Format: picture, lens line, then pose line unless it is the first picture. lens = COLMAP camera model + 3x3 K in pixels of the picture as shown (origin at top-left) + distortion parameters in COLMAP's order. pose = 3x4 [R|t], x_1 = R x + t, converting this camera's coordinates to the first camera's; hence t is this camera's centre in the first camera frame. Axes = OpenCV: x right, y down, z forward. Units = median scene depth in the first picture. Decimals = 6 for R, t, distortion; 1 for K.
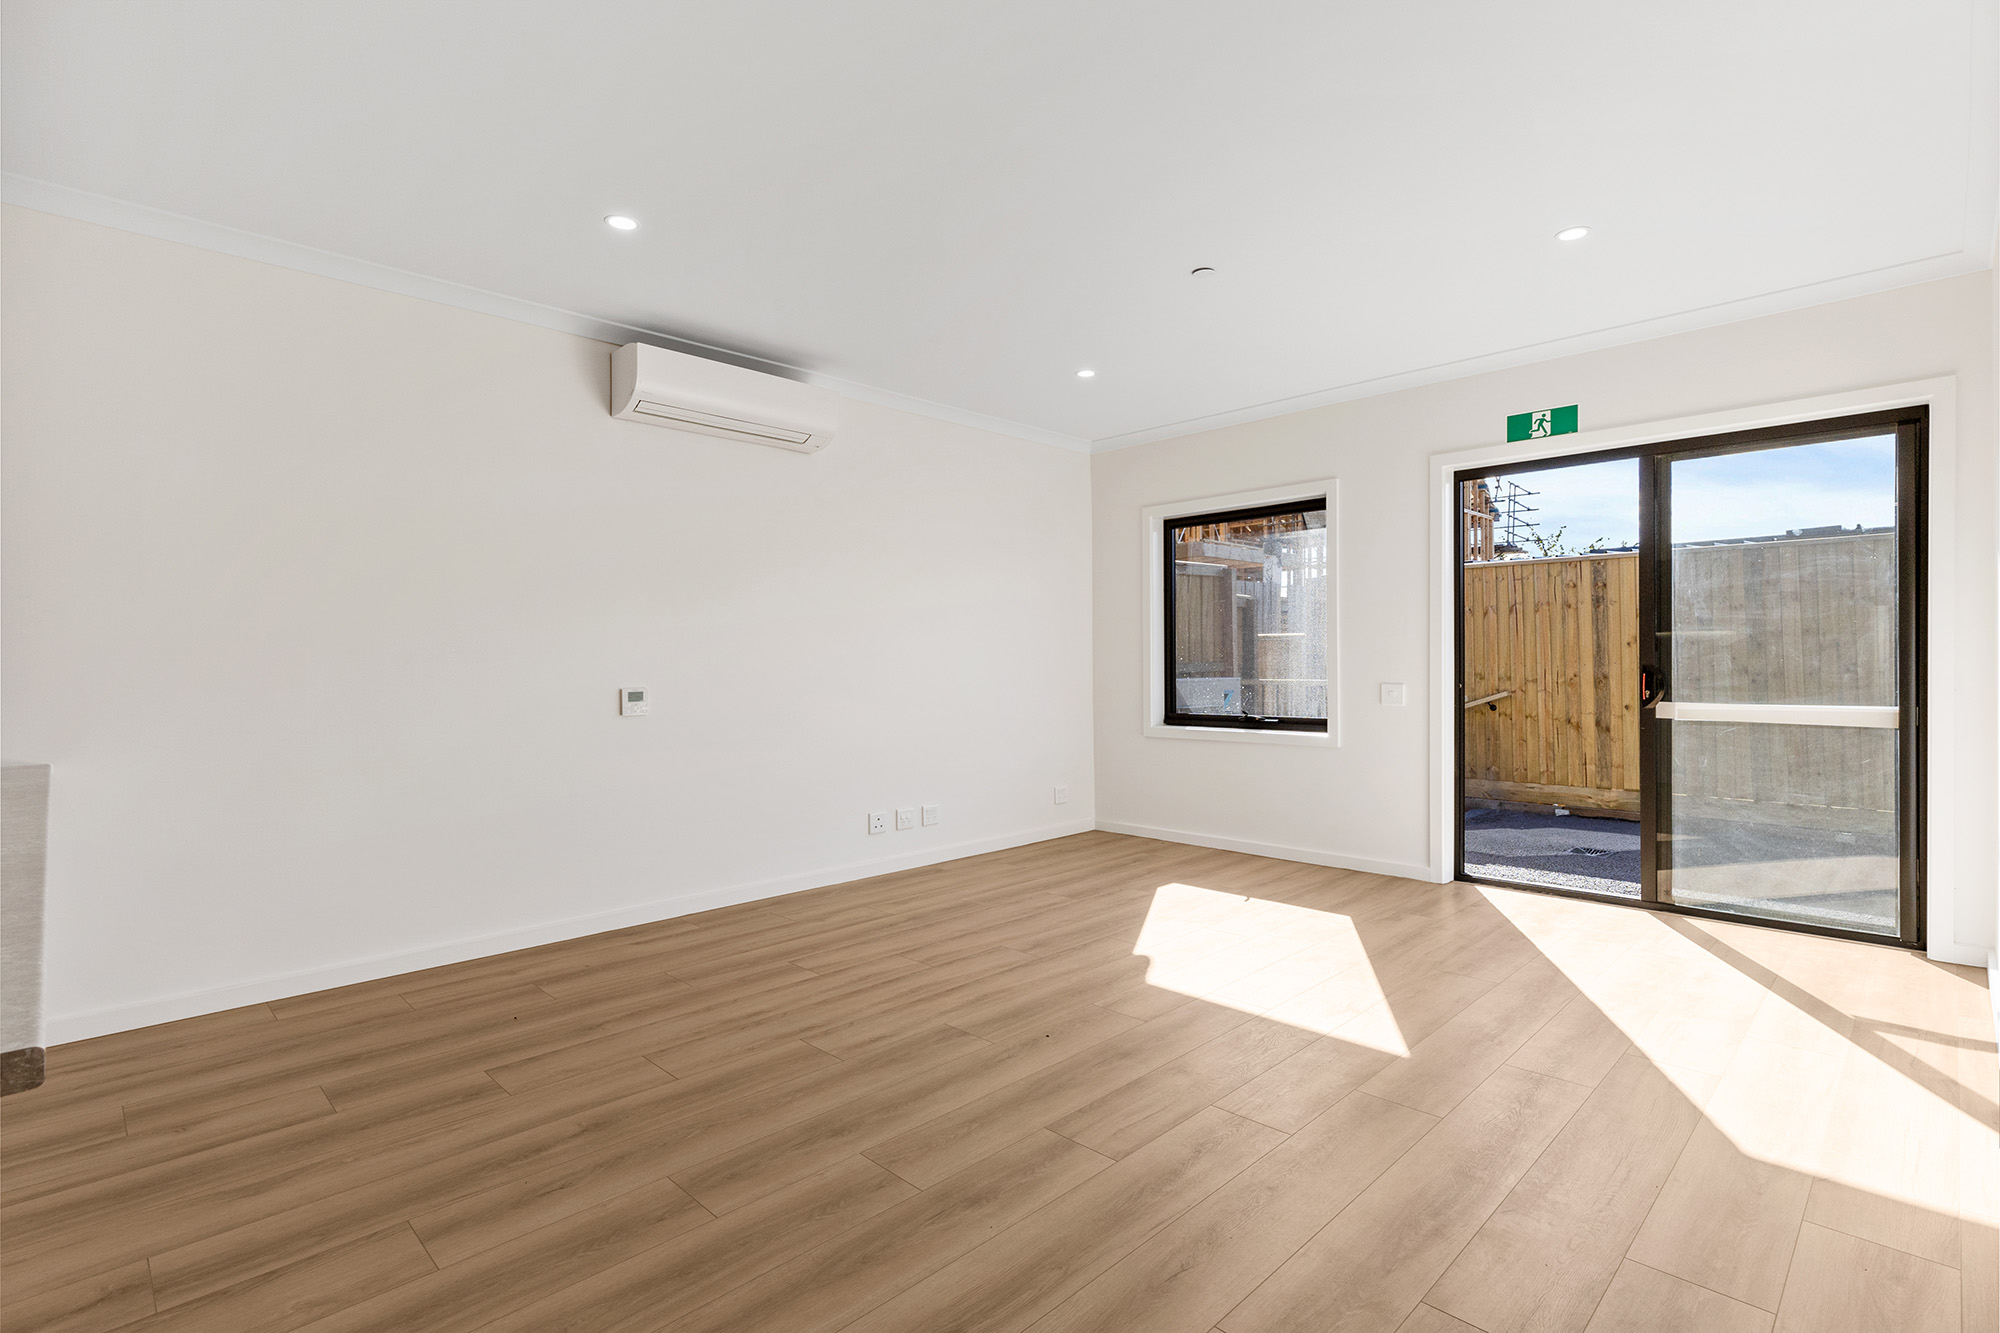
lens RADIAL K [[951.5, 0, 1008.0], [0, 951.5, 674.8], [0, 0, 1]] dist [0.002657, -0.001132]
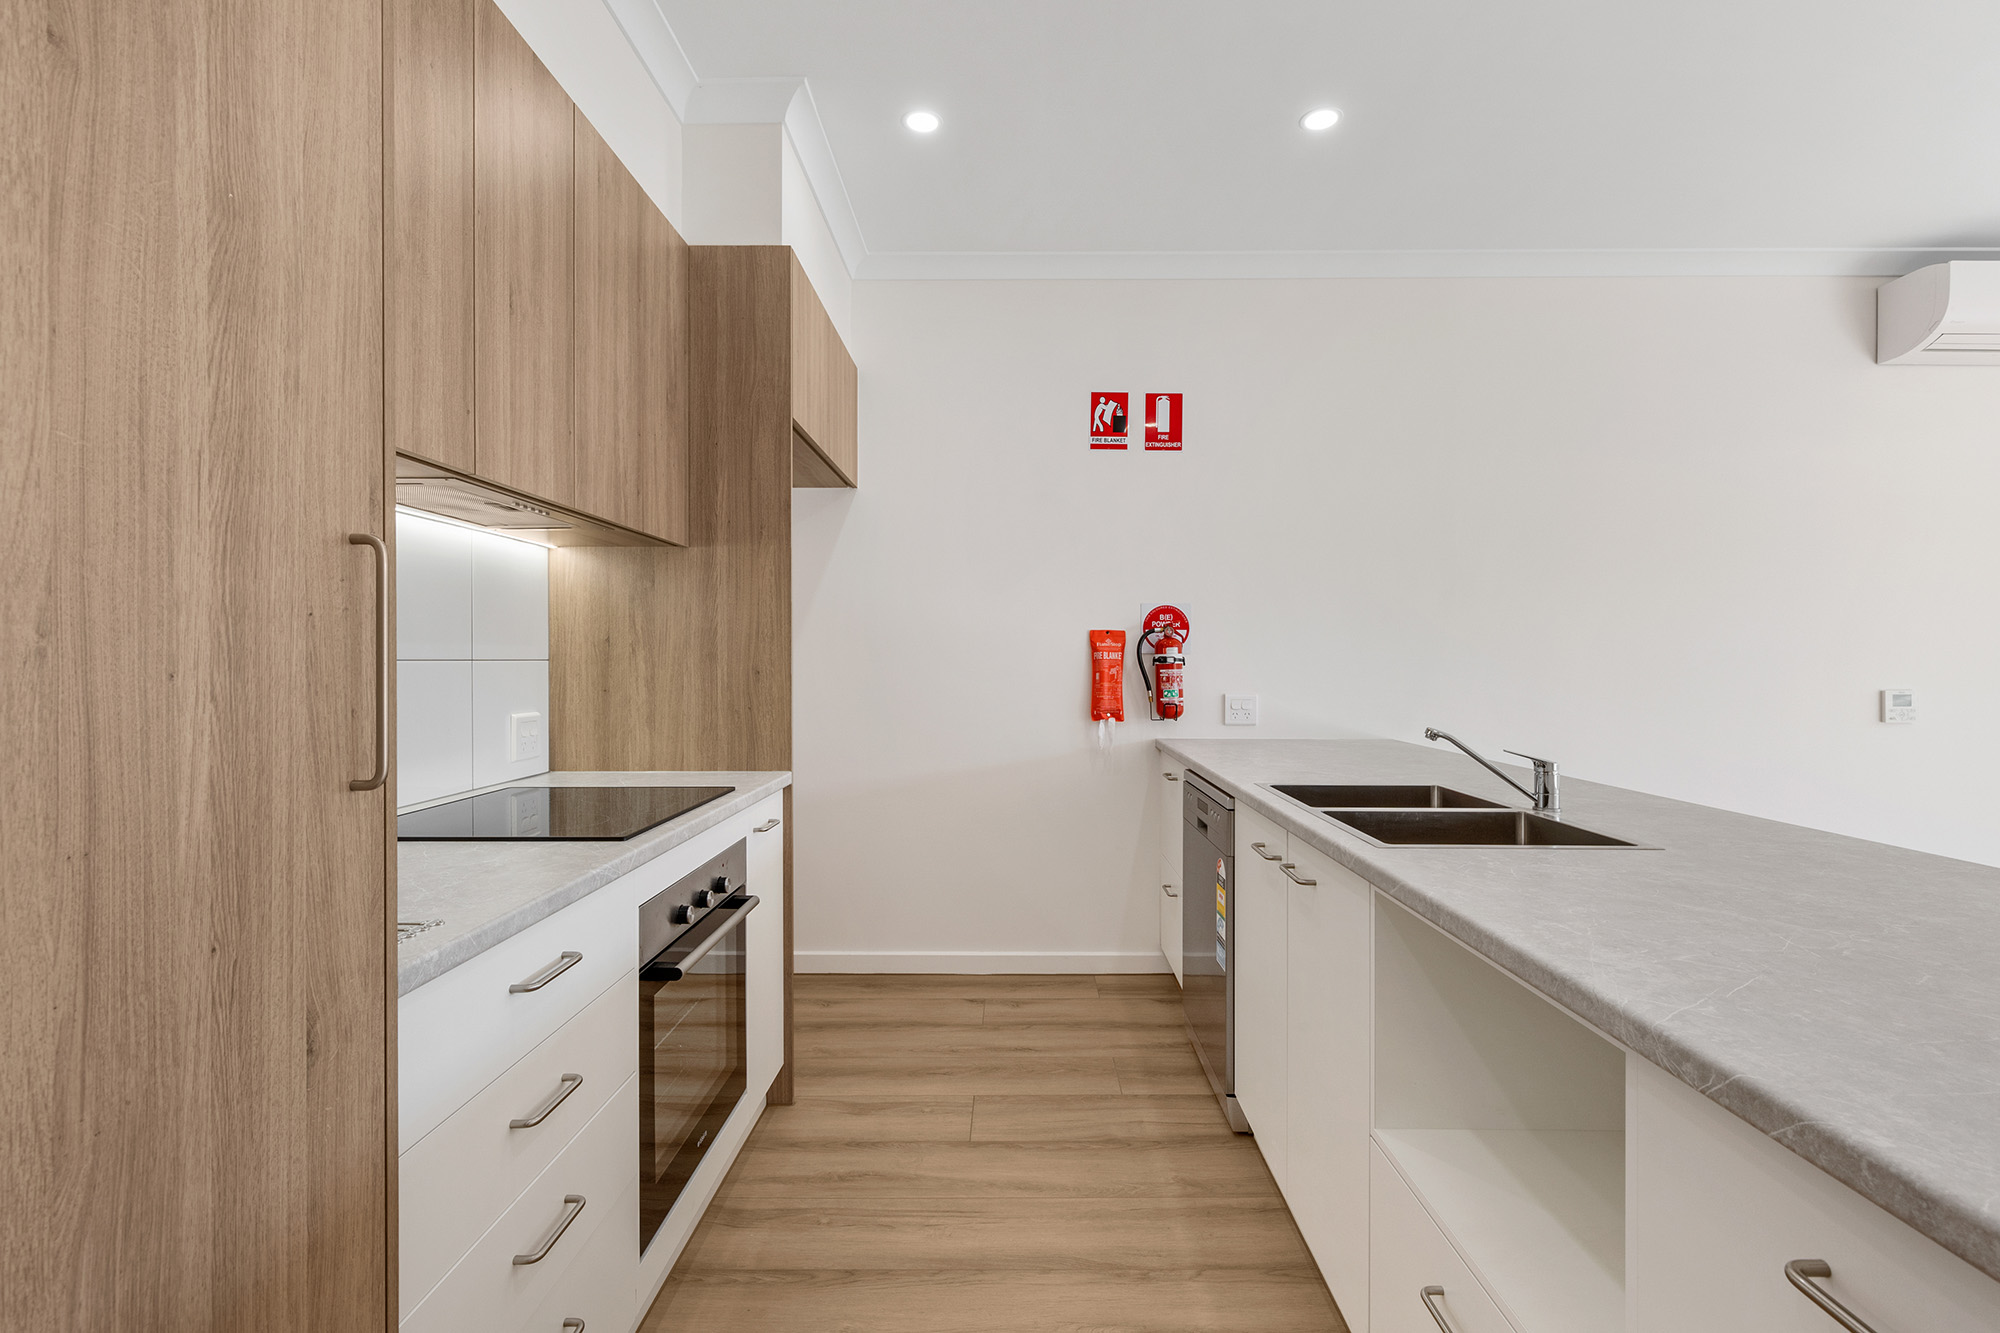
lens RADIAL K [[906.7, 0, 1009.2], [0, 906.7, 665.5], [0, 0, 1]] dist [0.011145, -0.001004]
pose [[0.701304, 0.014607, -0.712713, -0.379796], [-0.017283, 0.999845, 0.003486, 0.004806], [0.712653, 0.009873, 0.701447, -0.108793]]
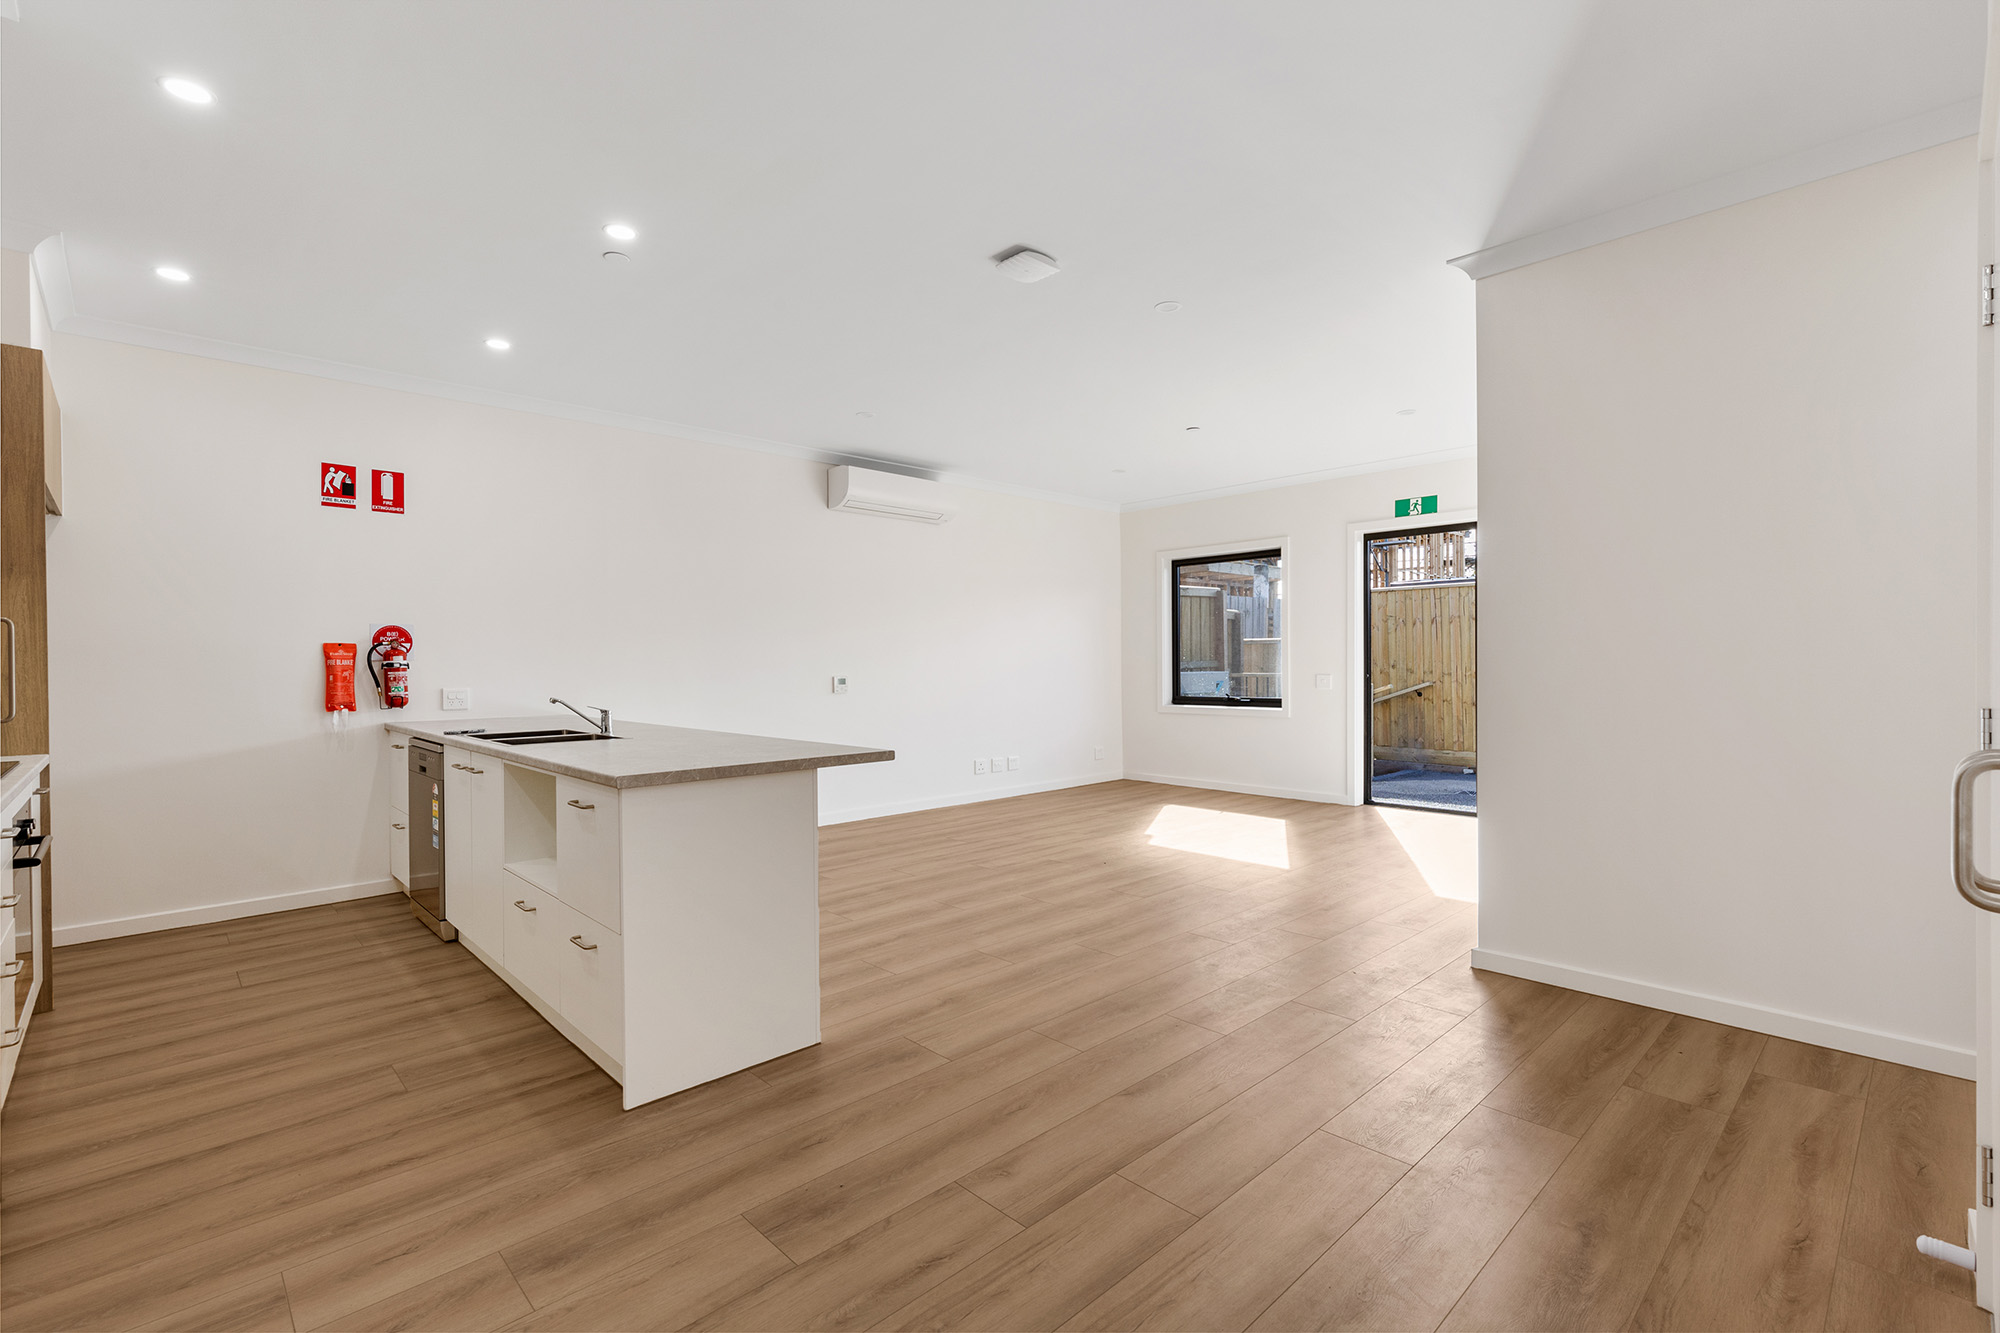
lens RADIAL K [[906.7, 0, 1004.0], [0, 906.7, 664.6], [0, 0, 1]] dist [0.011145, -0.001004]
pose [[0.999644, 0.001380, -0.026661, -0.076360], [-0.001600, 0.999965, -0.008251, 0.007586], [0.026648, 0.008291, 0.999610, -0.542891]]
